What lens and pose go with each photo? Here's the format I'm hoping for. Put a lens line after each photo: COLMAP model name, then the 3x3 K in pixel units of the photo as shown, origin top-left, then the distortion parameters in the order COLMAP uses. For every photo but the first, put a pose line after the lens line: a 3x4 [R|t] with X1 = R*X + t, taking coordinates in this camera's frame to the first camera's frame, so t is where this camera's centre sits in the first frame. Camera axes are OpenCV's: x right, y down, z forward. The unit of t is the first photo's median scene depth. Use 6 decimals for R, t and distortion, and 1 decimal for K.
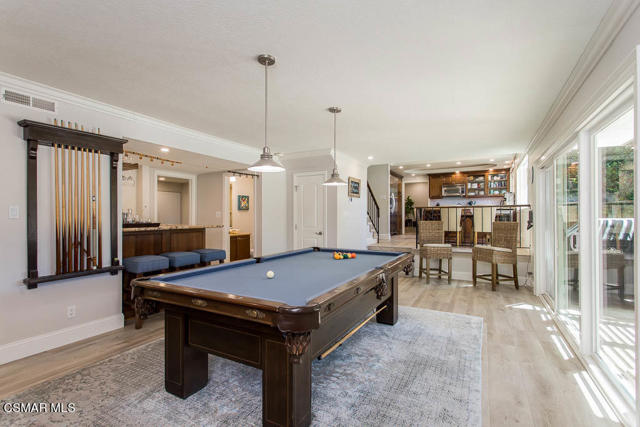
lens RADIAL K [[303.9, 0, 319.1], [0, 303.9, 216.1], [0, 0, 1]] dist [0.000852, 0.000307]
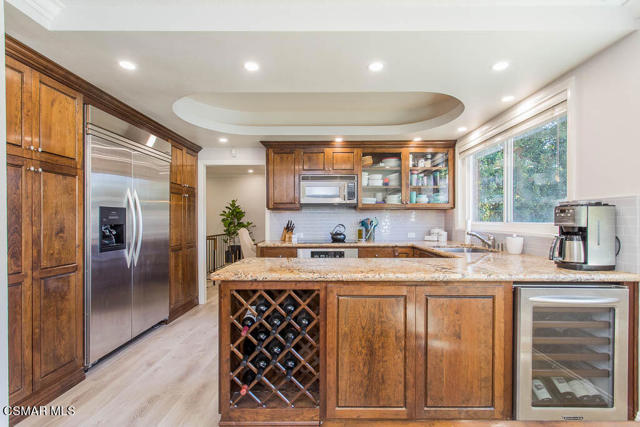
lens RADIAL K [[303.9, 0, 323.6], [0, 303.9, 222.1], [0, 0, 1]] dist [0.000852, 0.000307]
pose [[0.879431, -0.004159, 0.476008, 0.264142], [-0.000039, 0.999961, 0.008808, -0.048881], [-0.476027, -0.007765, 0.879397, 0.687468]]
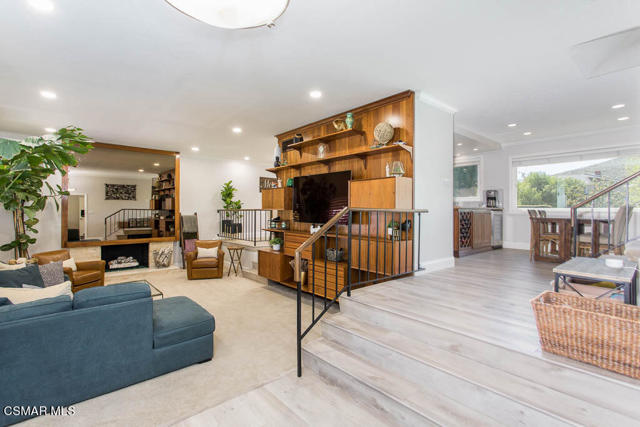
lens RADIAL K [[303.9, 0, 317.3], [0, 303.9, 212.9], [0, 0, 1]] dist [0.000852, 0.000307]
pose [[0.353435, -0.006957, 0.935433, -0.275791], [-0.003901, 0.999953, 0.008911, -0.014686], [-0.935451, -0.006799, 0.353391, 0.890034]]
